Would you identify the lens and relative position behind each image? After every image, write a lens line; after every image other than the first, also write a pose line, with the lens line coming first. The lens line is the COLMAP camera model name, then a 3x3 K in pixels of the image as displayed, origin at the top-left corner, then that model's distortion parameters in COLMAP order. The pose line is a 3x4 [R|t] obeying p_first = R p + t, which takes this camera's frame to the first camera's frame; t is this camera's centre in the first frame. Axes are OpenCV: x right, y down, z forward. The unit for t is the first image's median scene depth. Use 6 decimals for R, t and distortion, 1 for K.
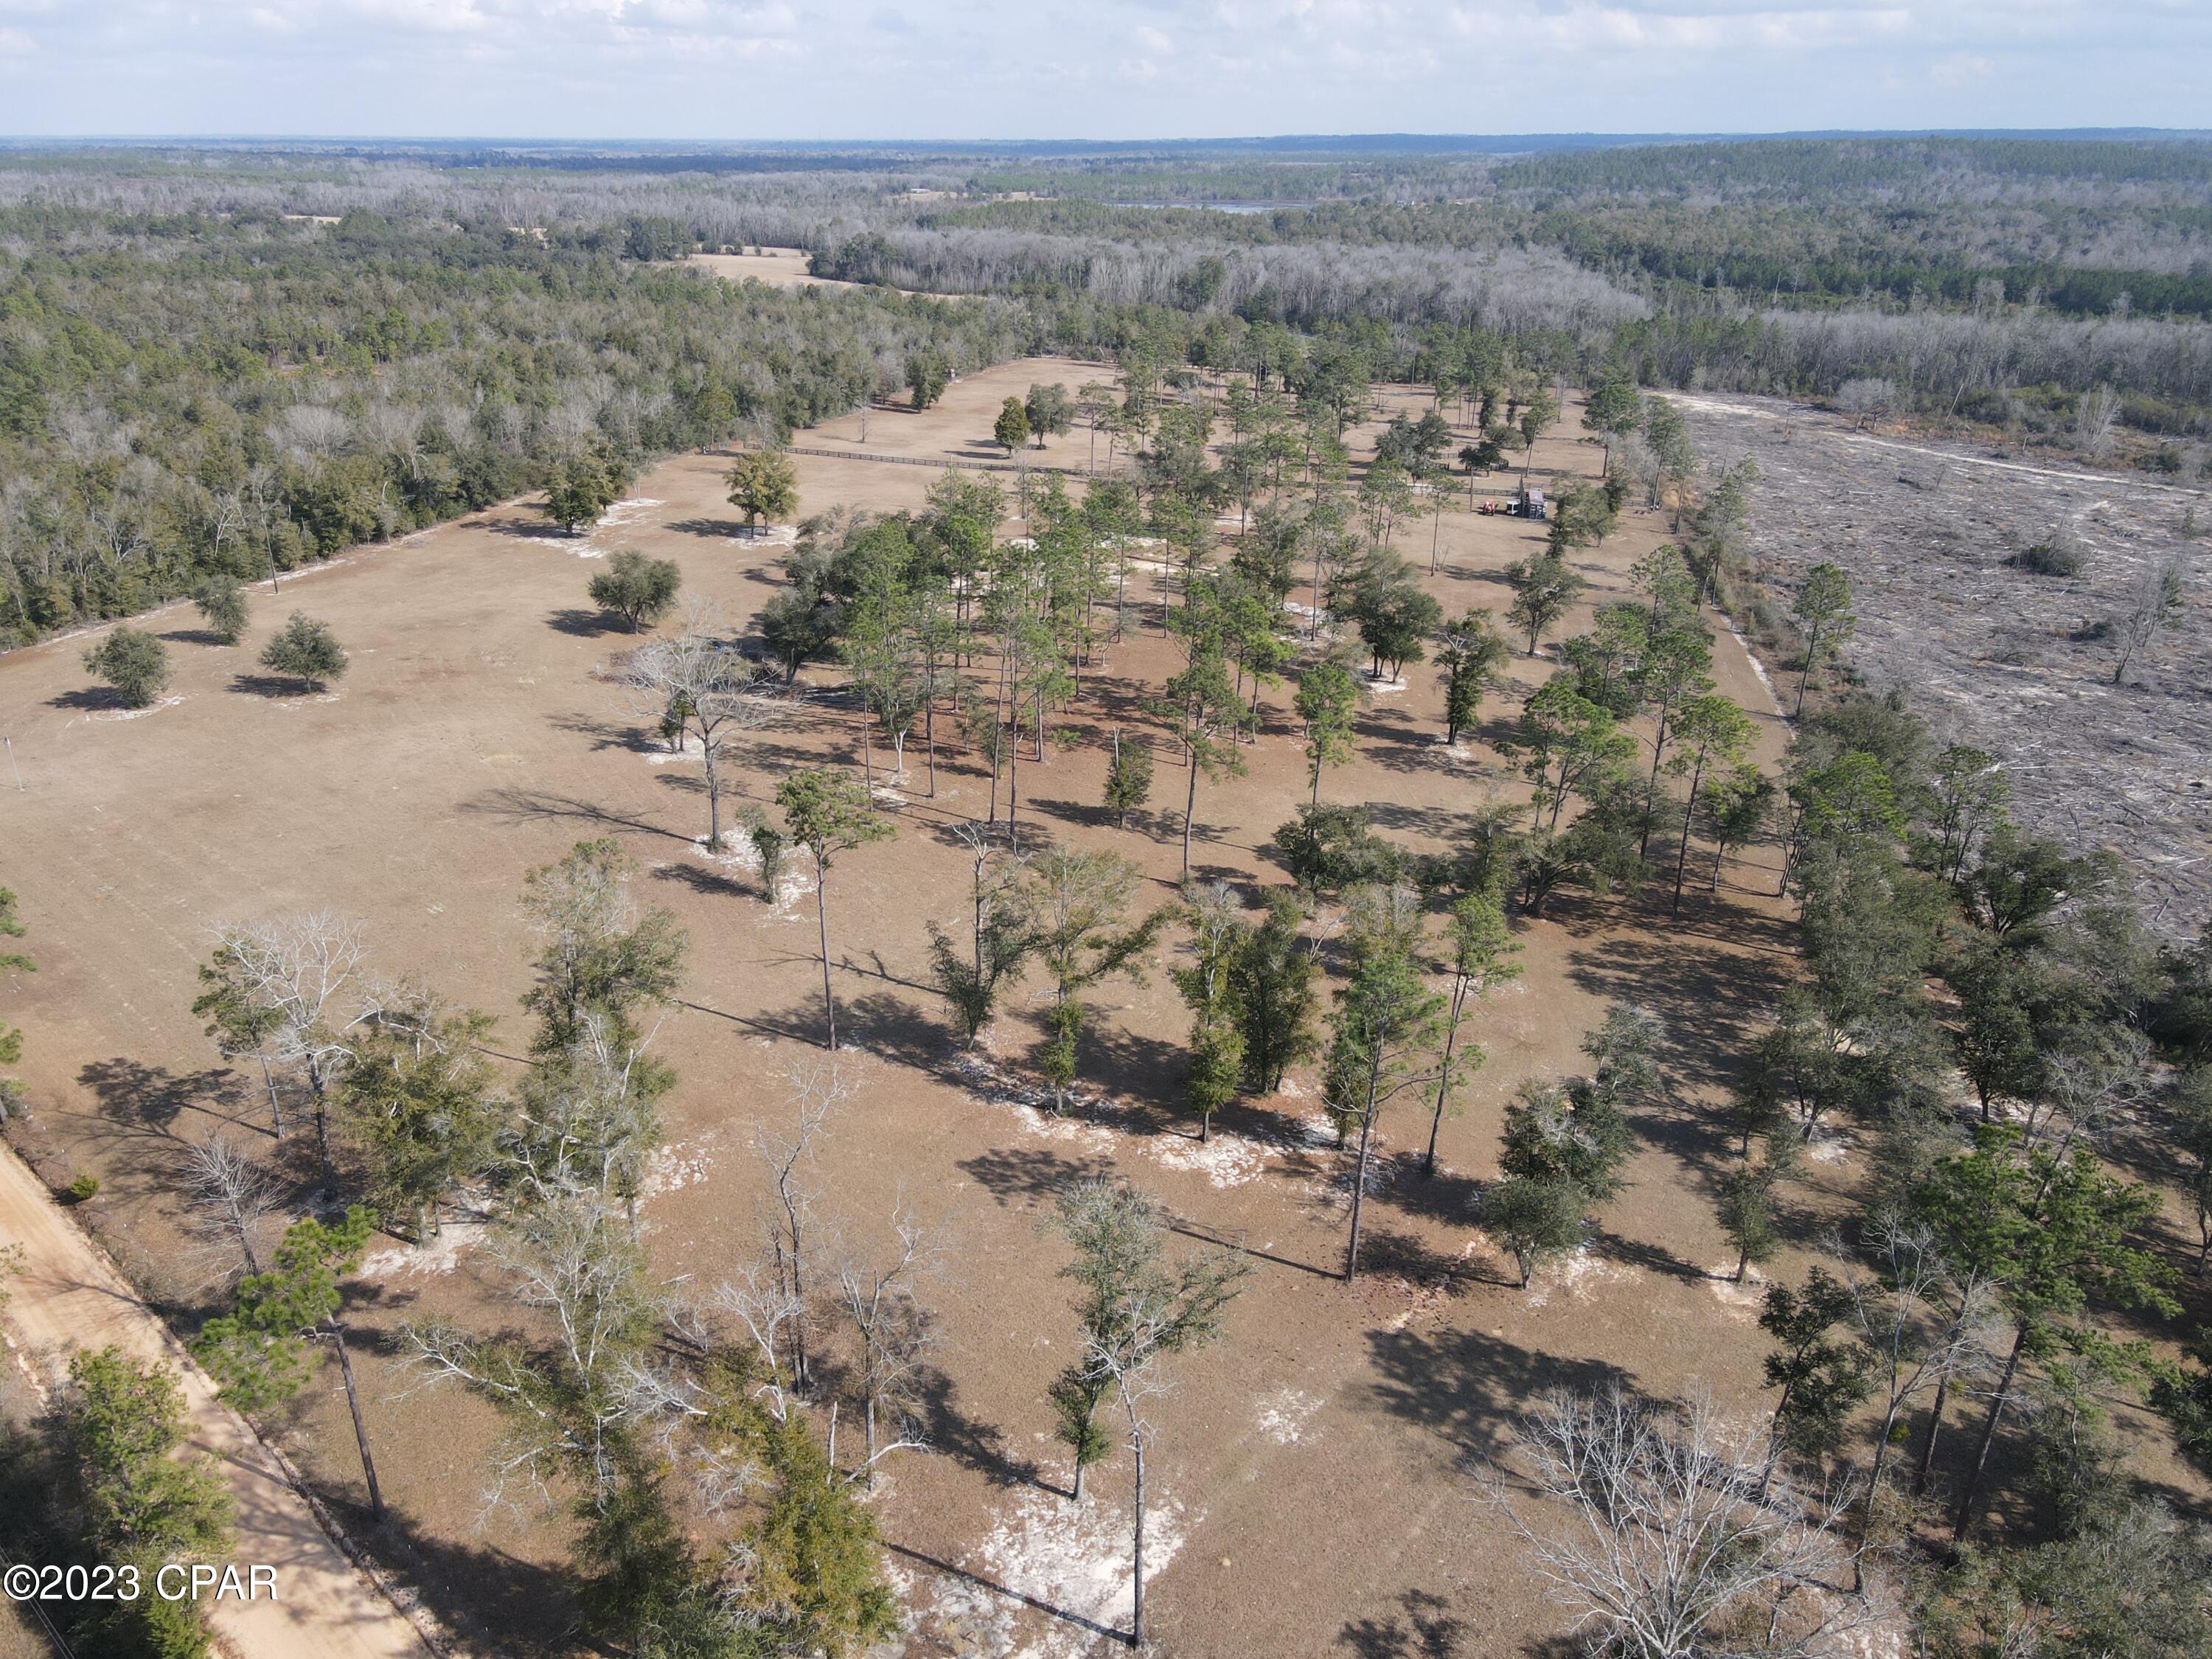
lens RADIAL K [[1596.8, 0, 1112.4], [0, 1596.8, 827.4], [0, 0, 1]] dist [-0.013975, 0.038090]
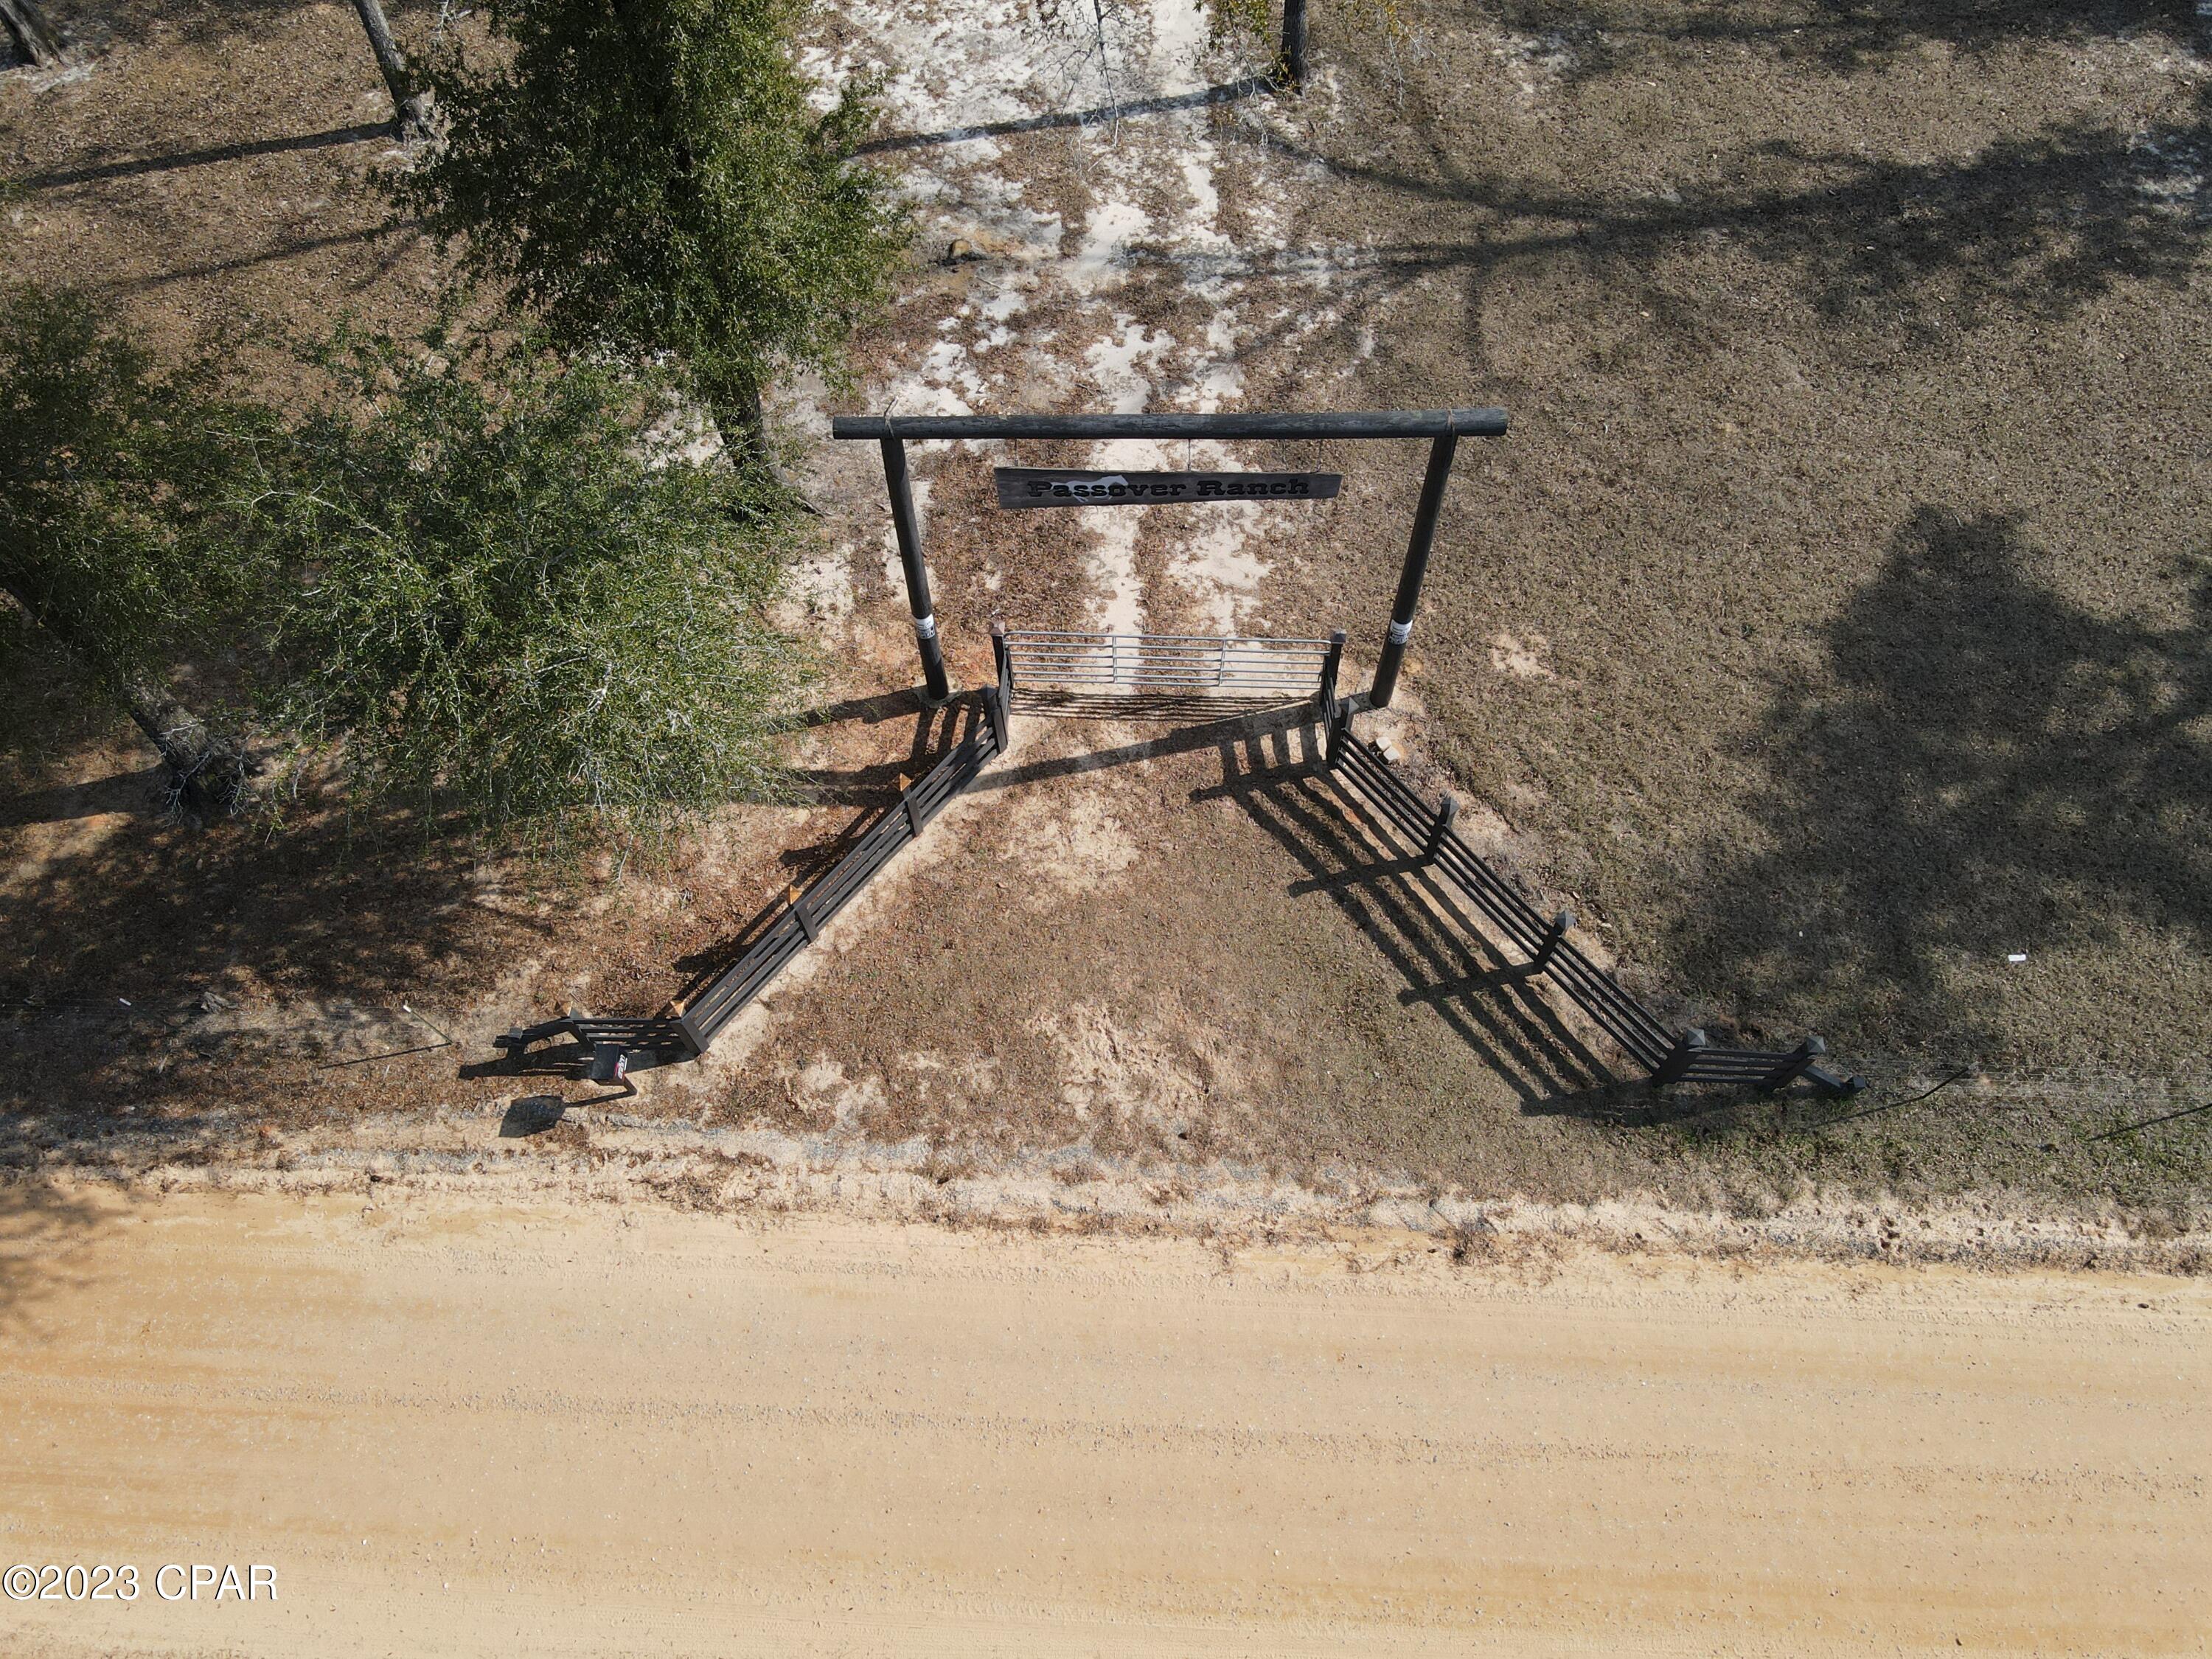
lens RADIAL K [[1565.2, 0, 1106.6], [0, 1565.2, 833.1], [0, 0, 1]] dist [0.007107, 0.007449]
pose [[0.781614, -0.560531, 0.273653, -0.097090], [0.262403, 0.693480, 0.670992, 0.143928], [-0.565884, -0.452649, 0.689118, 0.260633]]
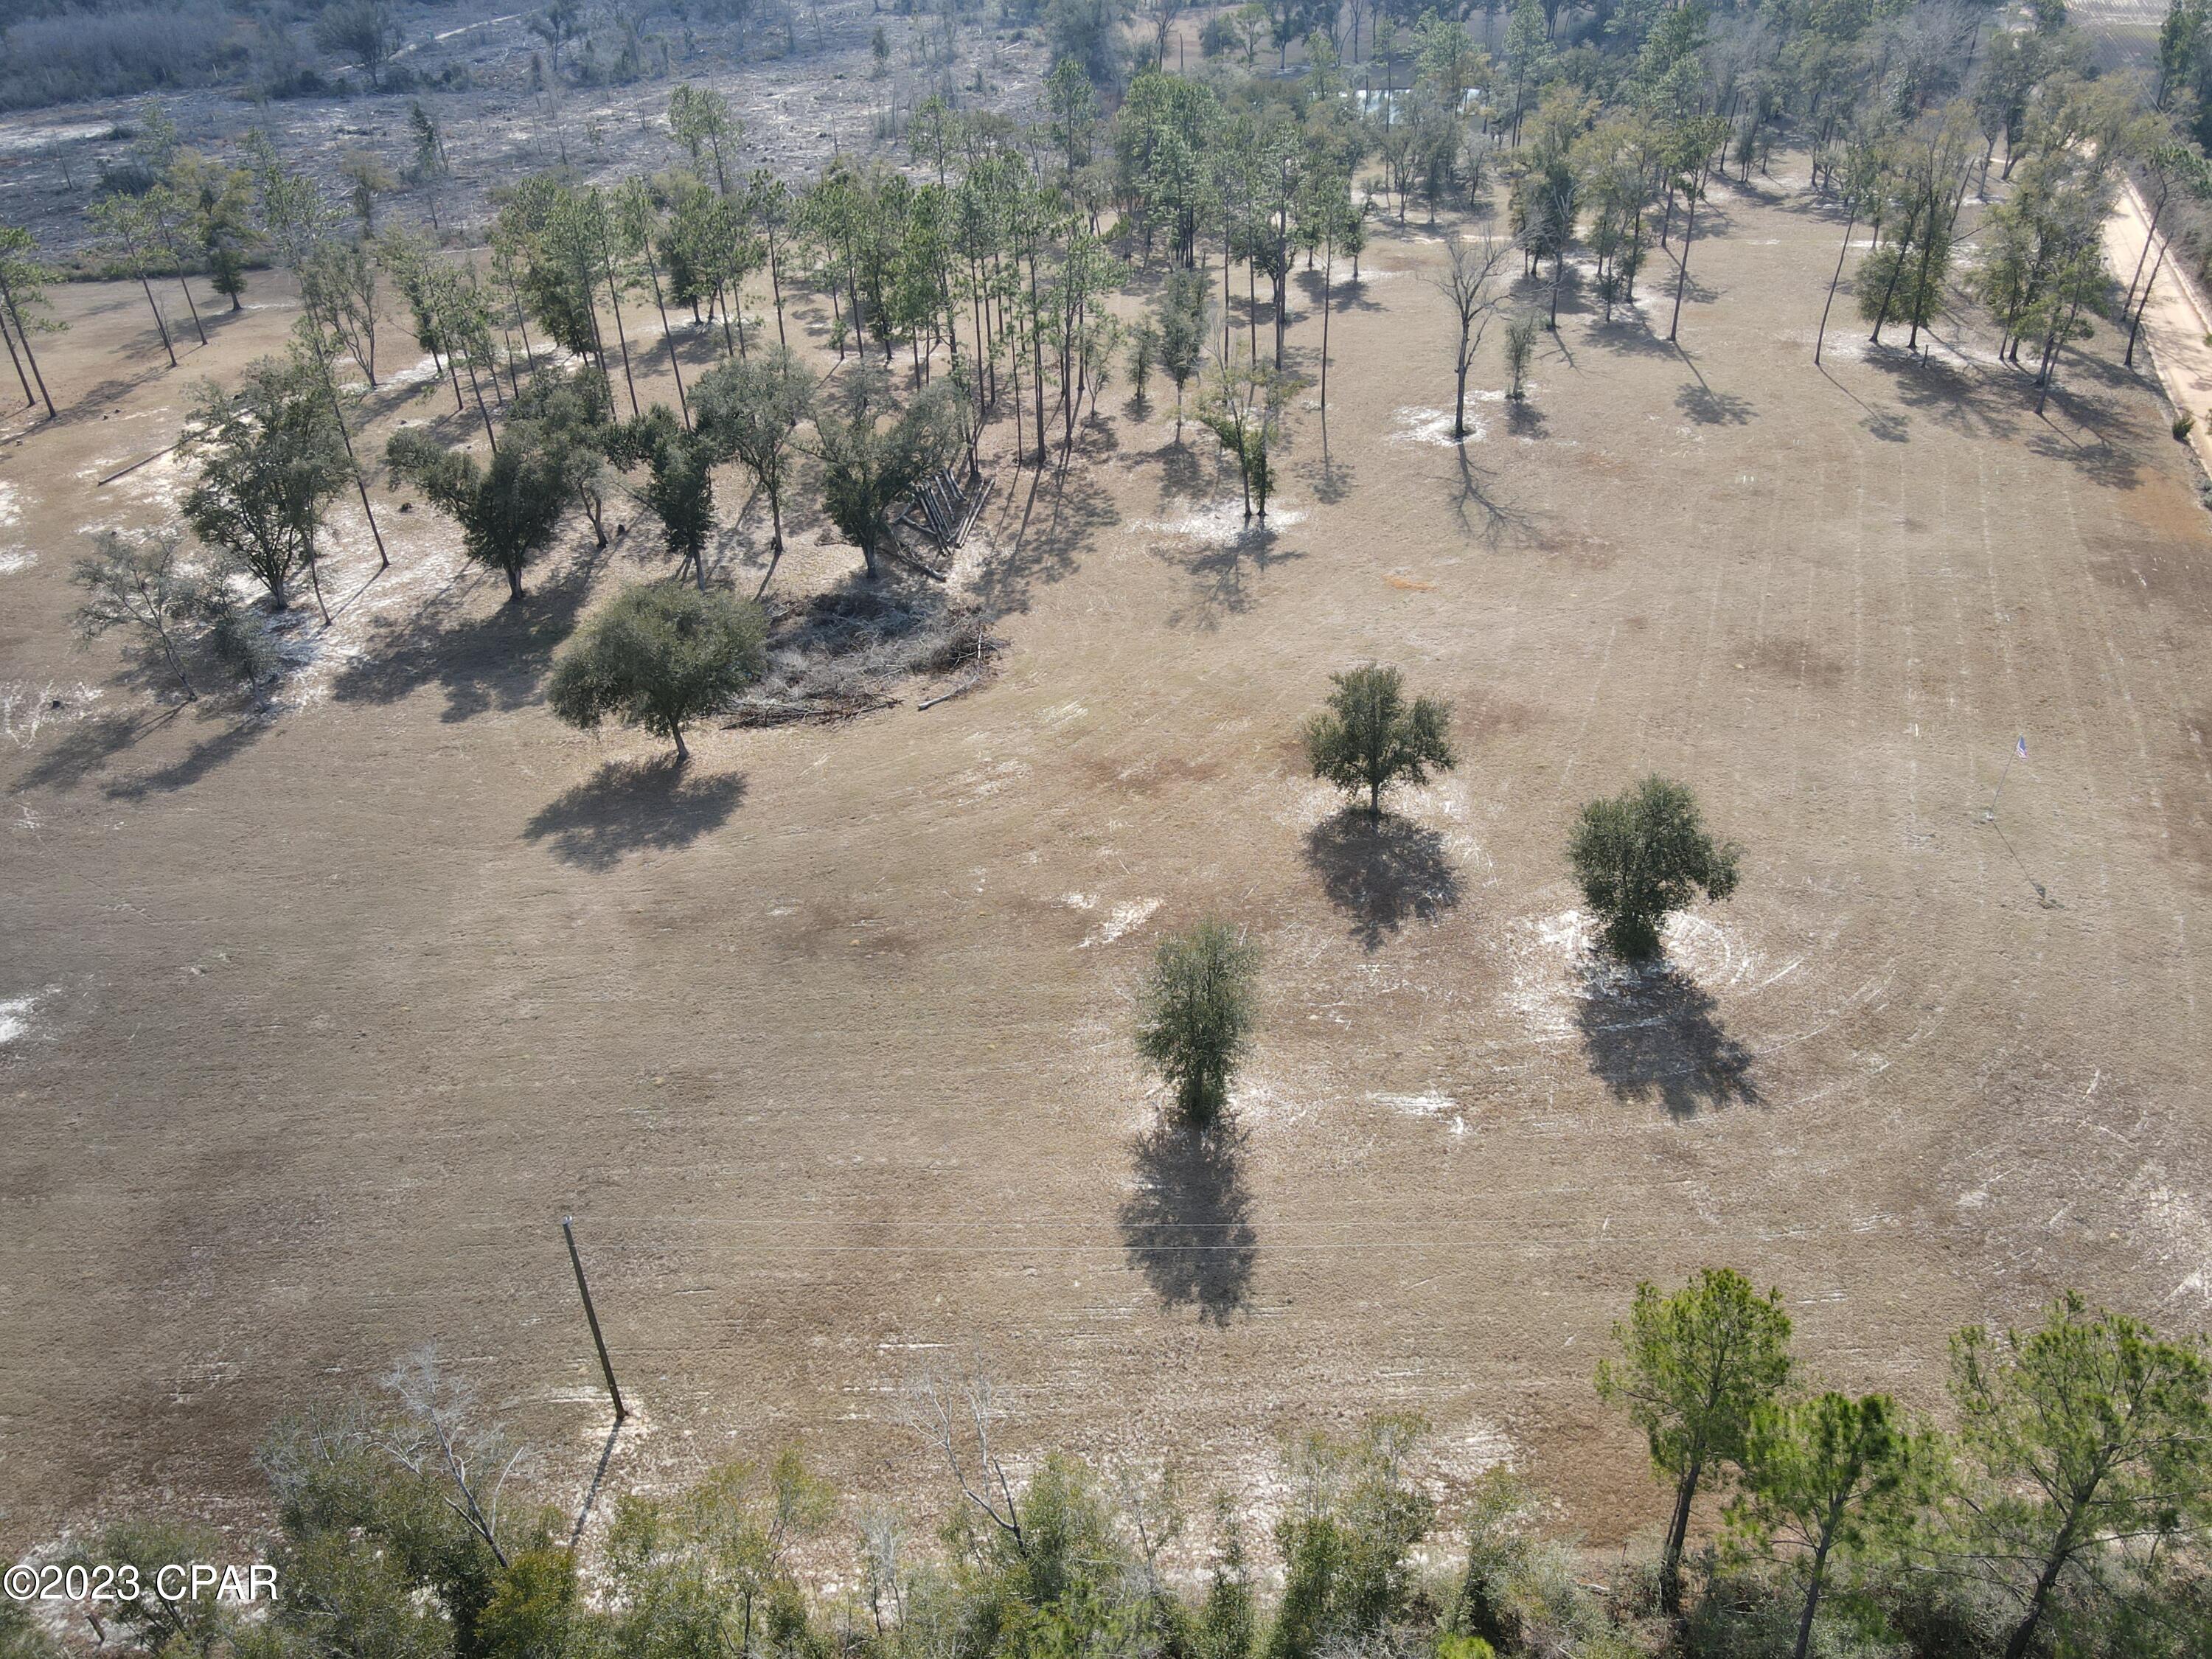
lens RADIAL K [[1596.8, 0, 1112.4], [0, 1596.8, 827.4], [0, 0, 1]] dist [-0.013975, 0.038090]
pose [[-0.331956, -0.528022, 0.781664, -0.880028], [0.399555, 0.671937, 0.623583, -0.426204], [-0.854495, 0.519320, -0.012079, 1.097698]]
